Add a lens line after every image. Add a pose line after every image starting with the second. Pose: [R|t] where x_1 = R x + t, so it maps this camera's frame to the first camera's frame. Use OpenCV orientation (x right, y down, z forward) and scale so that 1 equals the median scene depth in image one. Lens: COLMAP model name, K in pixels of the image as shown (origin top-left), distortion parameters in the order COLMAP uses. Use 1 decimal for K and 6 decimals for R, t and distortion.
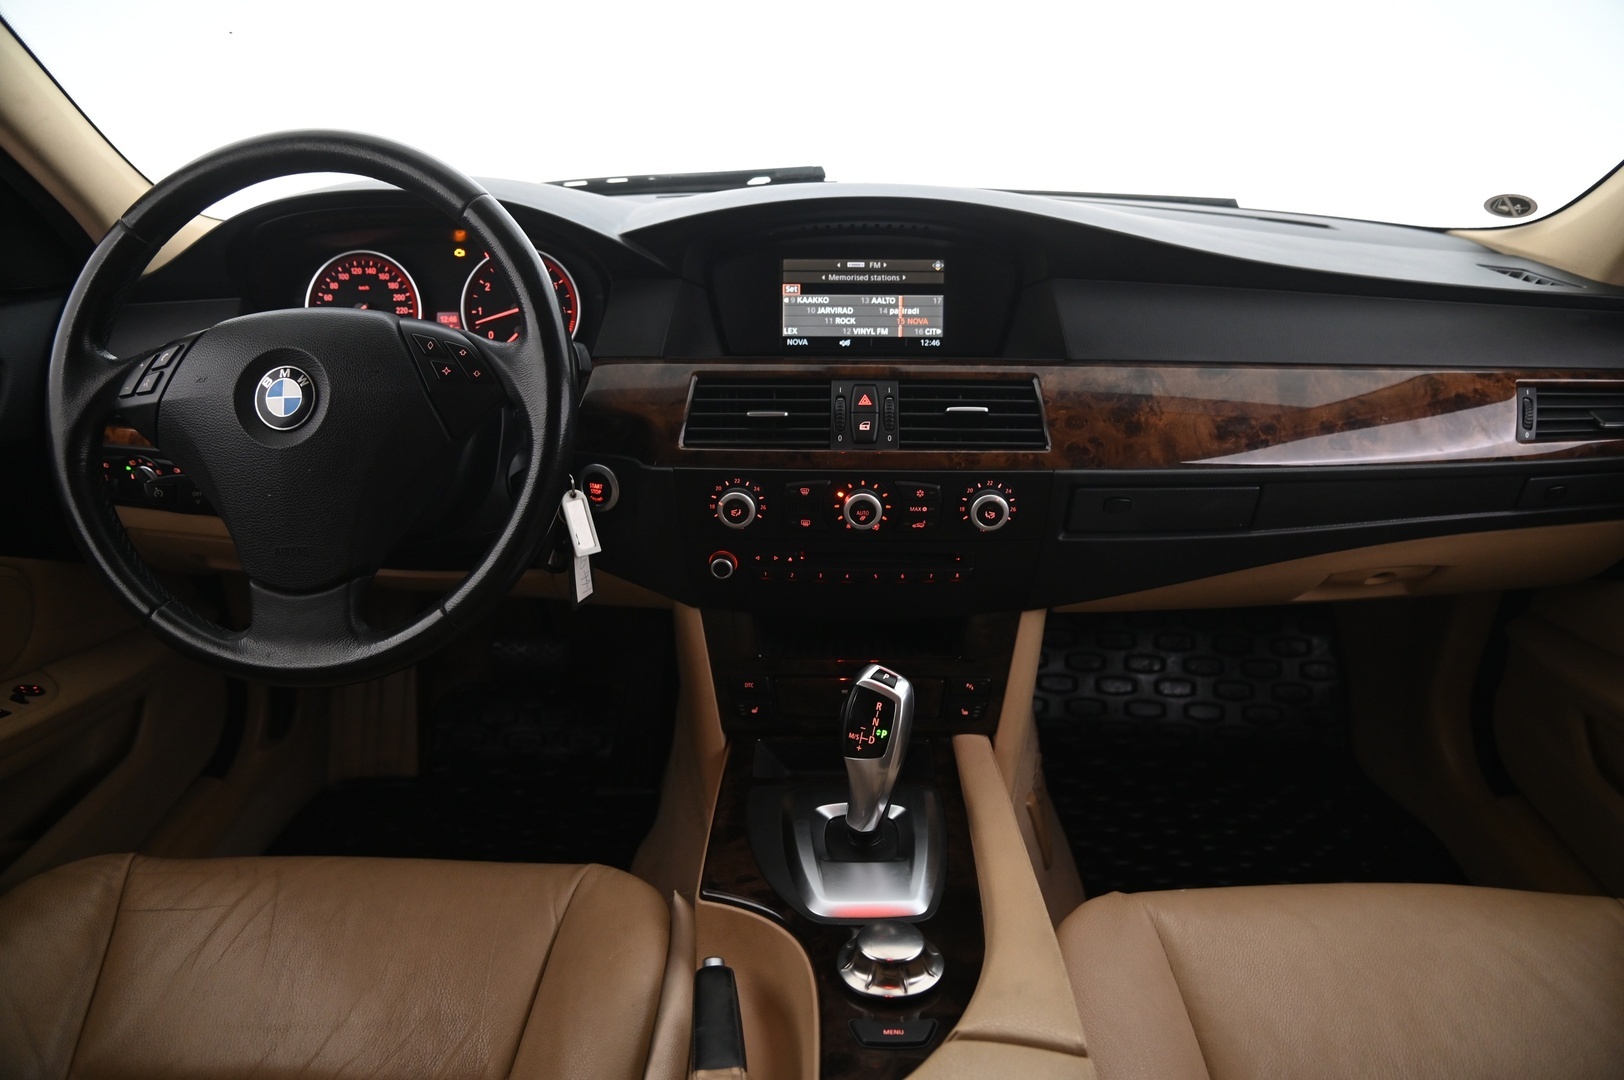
lens RADIAL K [[1126.5, 0, 812.0], [0, 1126.5, 540.0], [0, 0, 1]] dist [-0.089471, 0.004287]
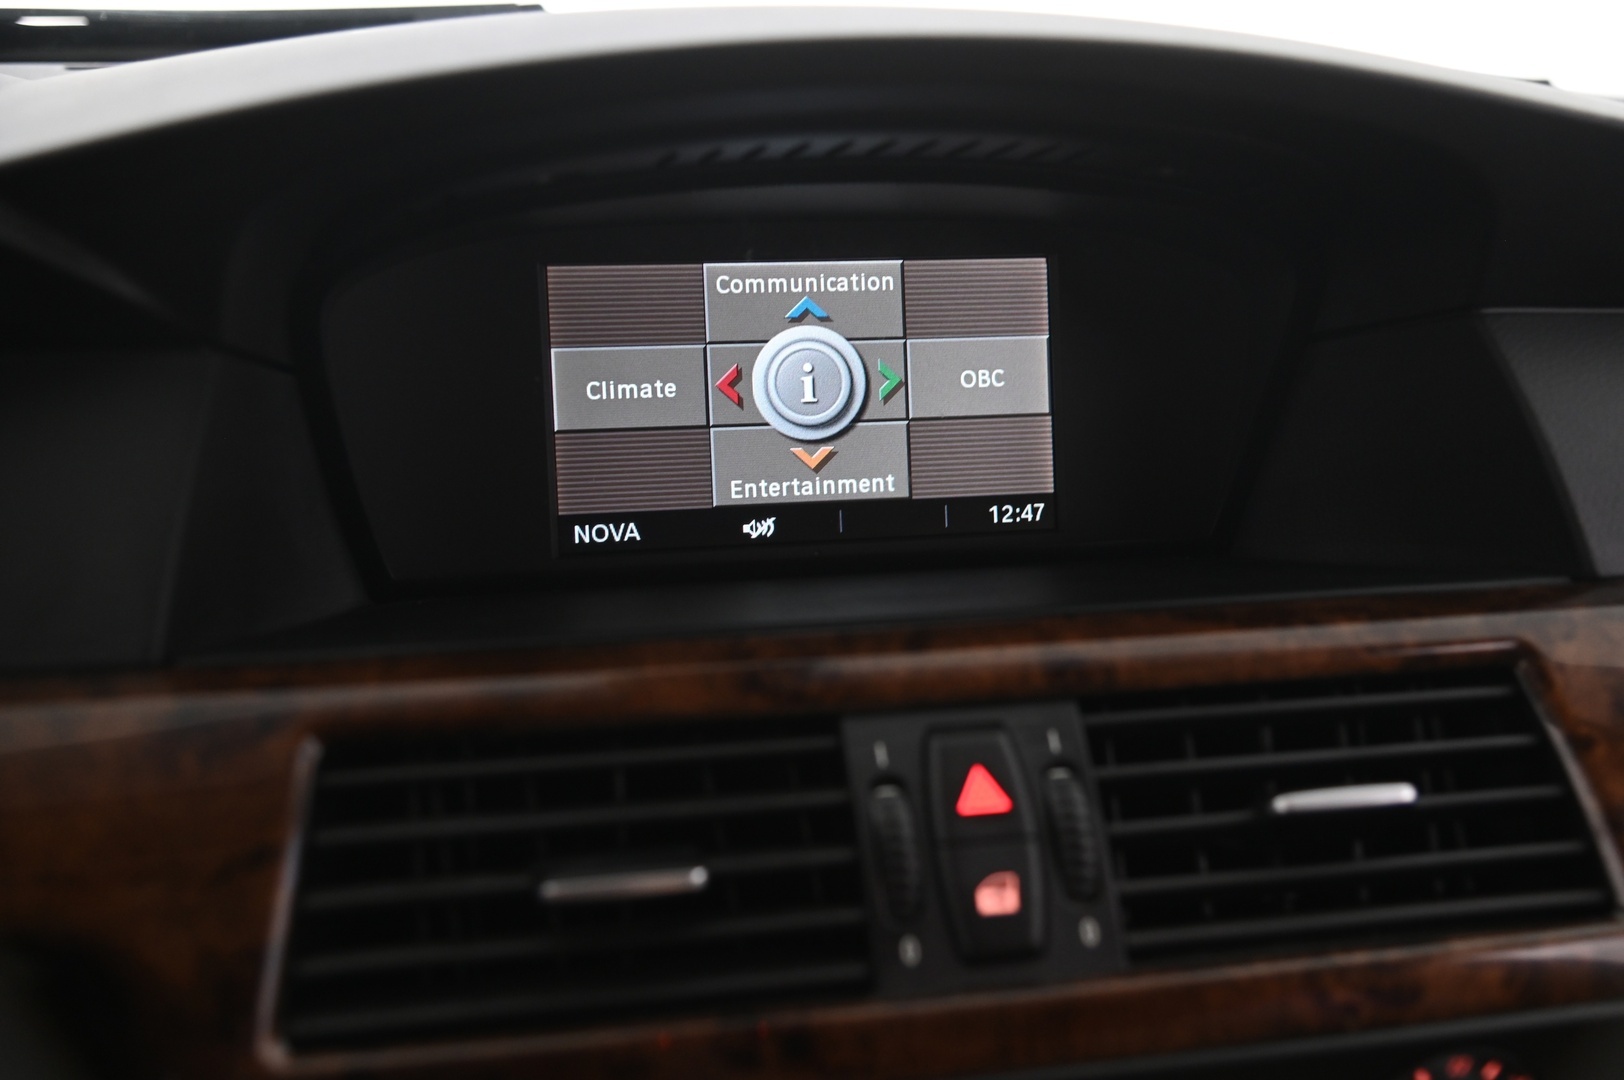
lens RADIAL K [[1848.7, 0, 812.0], [0, 1848.7, 540.0], [0, 0, 1]] dist [0.040273, 0.012642]
pose [[0.967999, -0.054889, 0.244878, -0.095079], [0.075638, 0.994224, -0.076140, -0.151411], [-0.239284, 0.092226, 0.966560, 0.573113]]
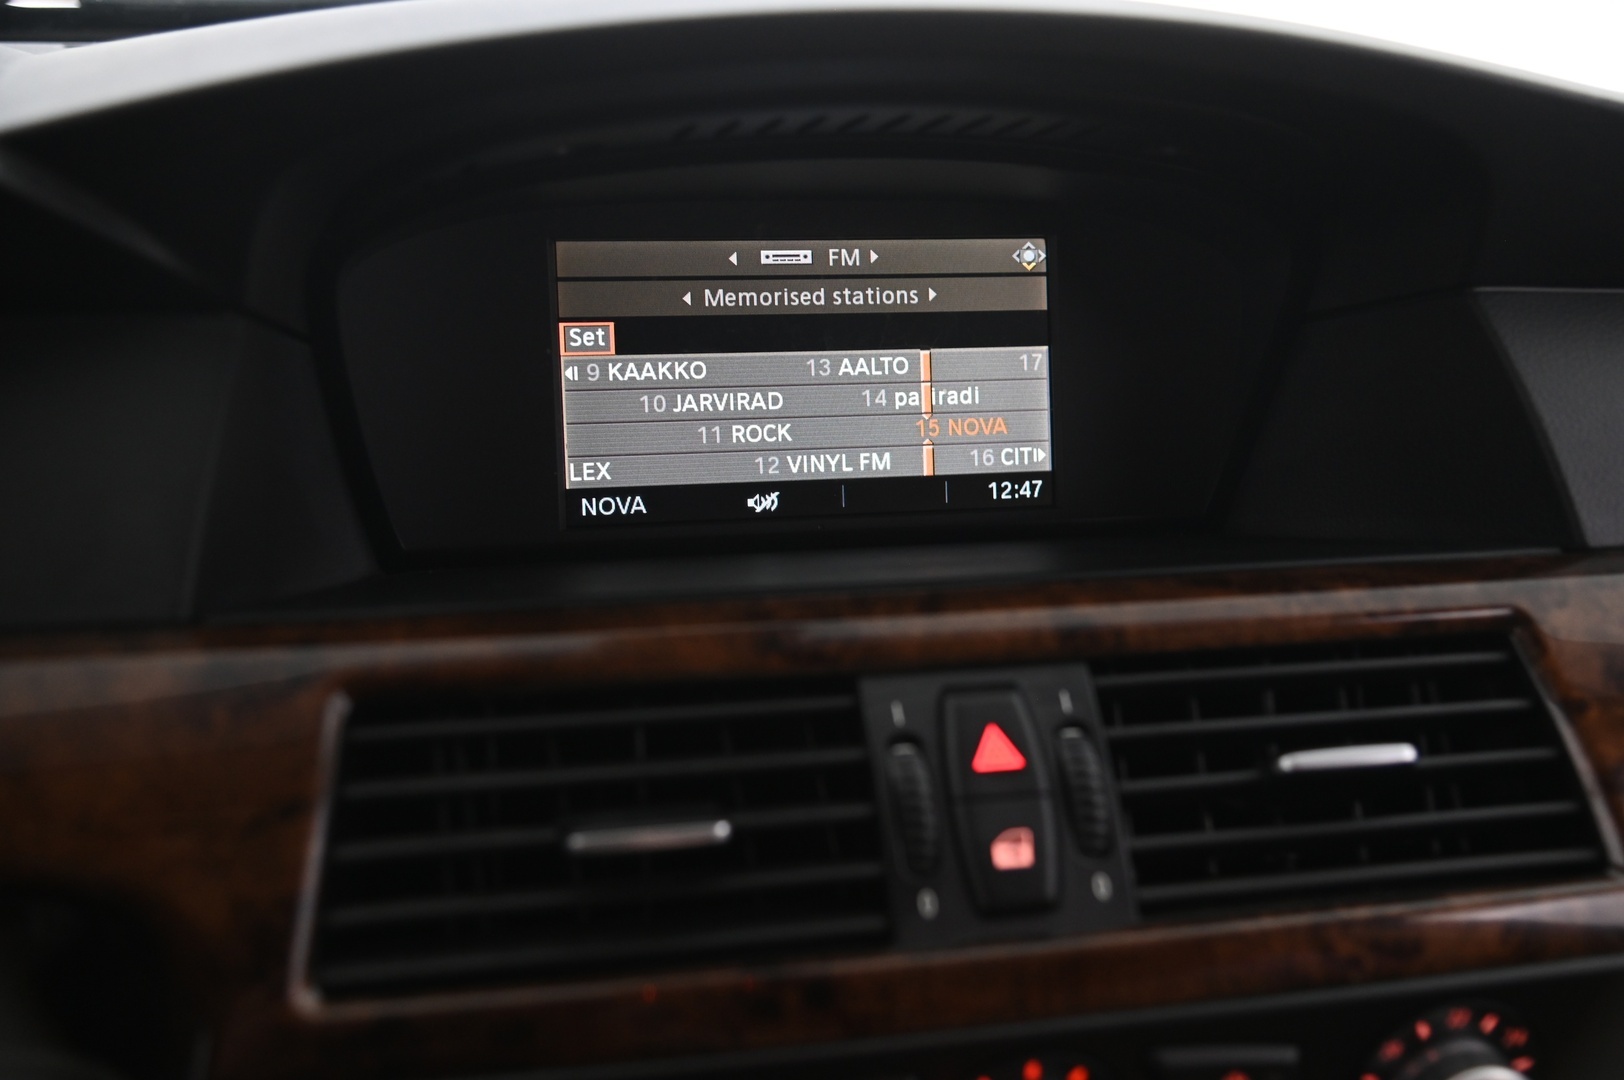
lens RADIAL K [[1848.7, 0, 812.0], [0, 1848.7, 540.0], [0, 0, 1]] dist [0.040273, 0.012642]
pose [[0.962434, -0.050184, 0.266839, -0.111884], [0.073516, 0.994225, -0.078174, -0.141288], [-0.261375, 0.094855, 0.960565, 0.569345]]
